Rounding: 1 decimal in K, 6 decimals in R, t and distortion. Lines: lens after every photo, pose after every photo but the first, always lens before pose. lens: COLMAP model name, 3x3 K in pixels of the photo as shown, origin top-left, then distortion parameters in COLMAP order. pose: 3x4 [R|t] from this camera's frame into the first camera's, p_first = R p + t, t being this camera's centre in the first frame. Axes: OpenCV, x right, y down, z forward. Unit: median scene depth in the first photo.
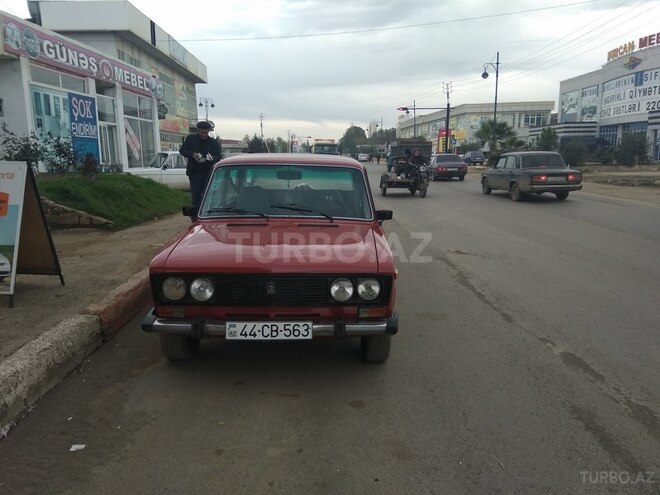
lens RADIAL K [[505.7, 0, 330.0], [0, 505.7, 247.5], [0, 0, 1]] dist [0.070375, -0.093021]
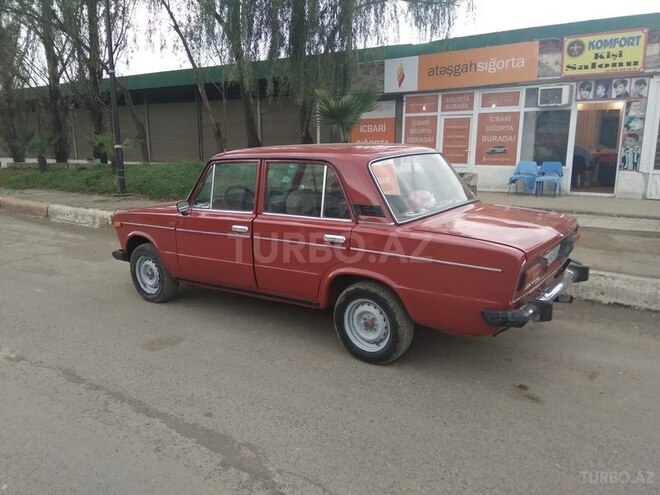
lens RADIAL K [[505.7, 0, 330.0], [0, 505.7, 247.5], [0, 0, 1]] dist [0.070375, -0.093021]
pose [[-0.599350, 0.169920, -0.782245, 0.686822], [-0.128595, 0.944081, 0.303603, -0.310805], [0.790091, 0.282557, -0.543984, 1.682937]]
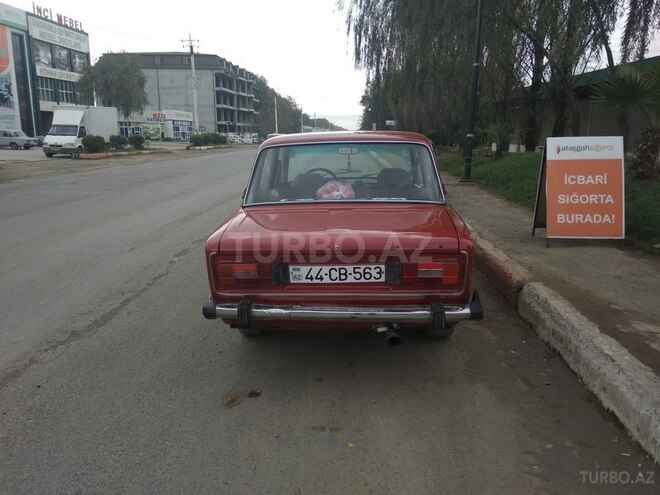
lens RADIAL K [[505.7, 0, 330.0], [0, 505.7, 247.5], [0, 0, 1]] dist [0.070375, -0.093021]
pose [[-0.998370, -0.012648, 0.055648, -0.100573], [0.009638, 0.923755, 0.382863, -0.369272], [-0.056248, 0.382776, -0.922127, 2.075048]]
